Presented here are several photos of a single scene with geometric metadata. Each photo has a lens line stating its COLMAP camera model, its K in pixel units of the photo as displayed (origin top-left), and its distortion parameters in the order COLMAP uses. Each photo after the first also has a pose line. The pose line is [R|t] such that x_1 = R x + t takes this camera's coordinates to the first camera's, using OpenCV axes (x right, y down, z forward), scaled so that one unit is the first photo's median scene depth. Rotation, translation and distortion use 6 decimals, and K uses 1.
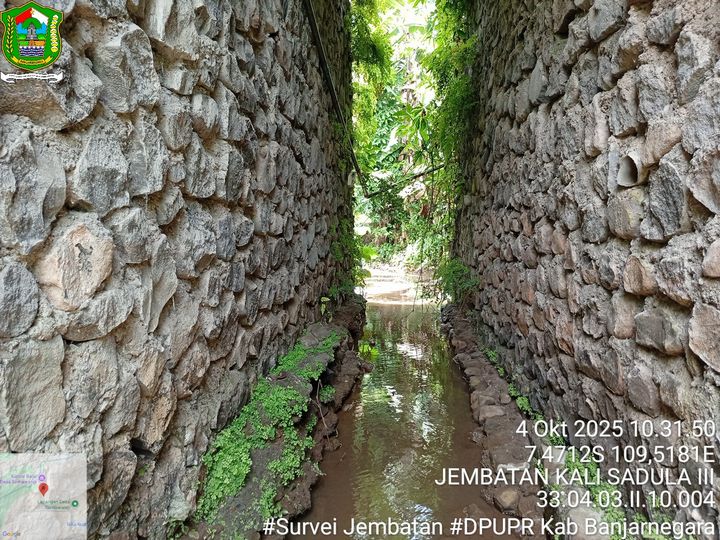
lens RADIAL K [[549.1, 0, 358.0], [0, 549.1, 269.7], [0, 0, 1]] dist [0.108636, -0.231615]
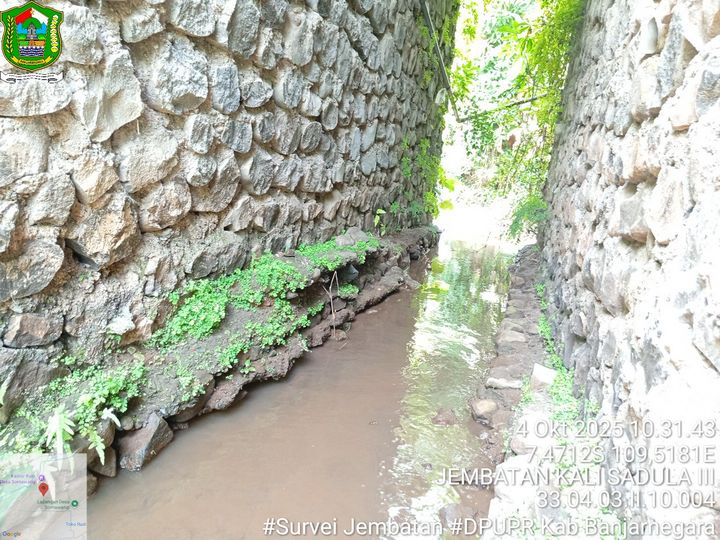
lens RADIAL K [[549.1, 0, 358.0], [0, 549.1, 269.7], [0, 0, 1]] dist [0.108636, -0.231615]
pose [[0.969664, 0.157126, -0.187253, 0.159446], [-0.137779, 0.984078, 0.112281, 0.081861], [0.201914, -0.083075, 0.975874, 0.041922]]
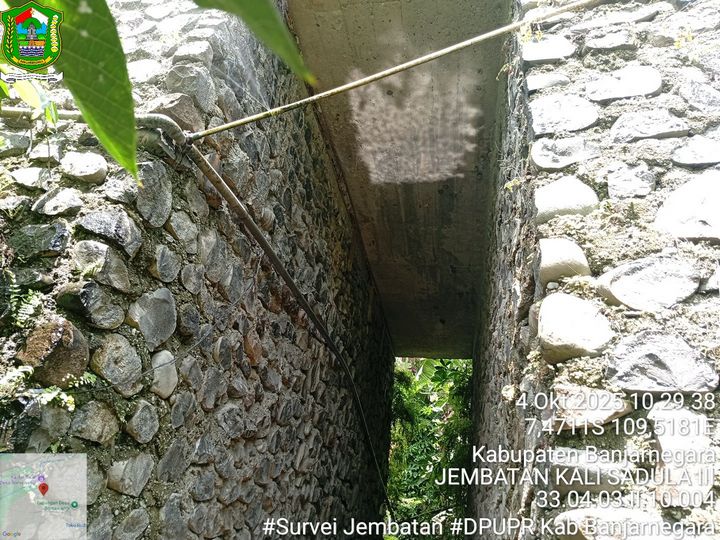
lens RADIAL K [[549.1, 0, 358.0], [0, 549.1, 269.7], [0, 0, 1]] dist [0.108636, -0.231615]
pose [[0.990658, 0.071605, -0.116059, 0.091543], [-0.120575, 0.857500, -0.500155, 0.033805], [0.063707, 0.509476, 0.858123, -0.913828]]
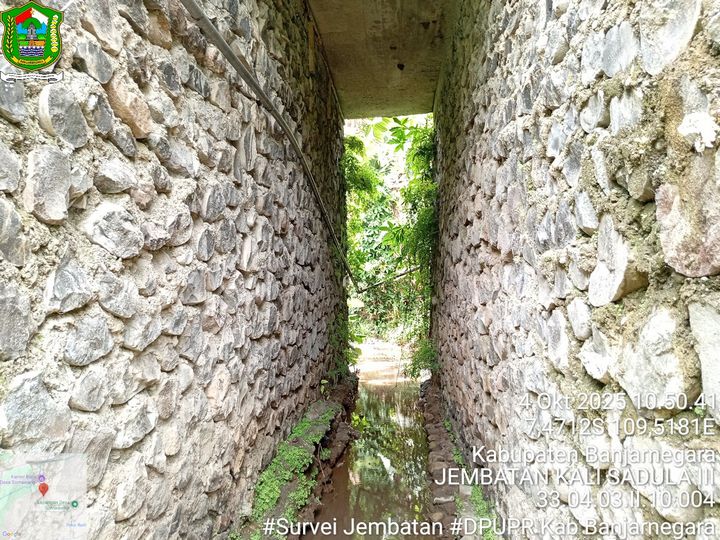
lens RADIAL K [[549.1, 0, 358.0], [0, 549.1, 269.7], [0, 0, 1]] dist [0.108636, -0.231615]
pose [[0.999994, -0.003476, 0.000958, 0.033027], [0.003565, 0.992914, -0.118785, -0.086851], [-0.000538, 0.118788, 0.992919, -0.539184]]
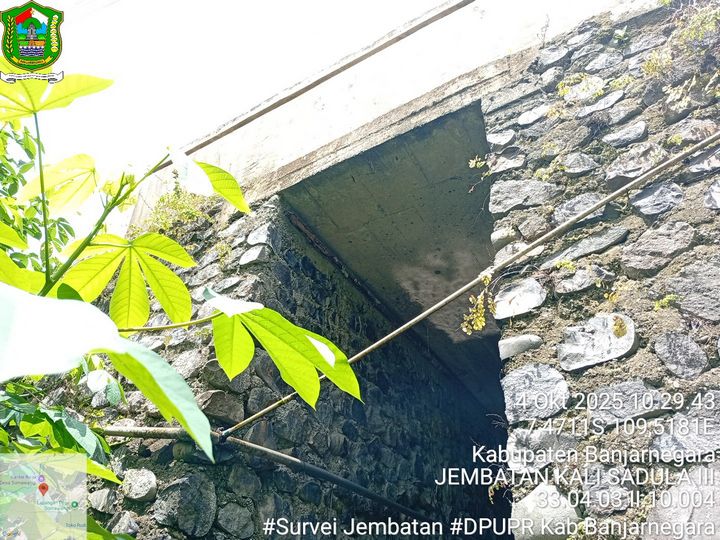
lens RADIAL K [[549.1, 0, 358.0], [0, 549.1, 269.7], [0, 0, 1]] dist [0.108636, -0.231615]
pose [[0.914779, -0.198876, -0.351606, 0.278786], [-0.068763, 0.781044, -0.620678, -0.162379], [0.398058, 0.591961, 0.700808, -1.007991]]
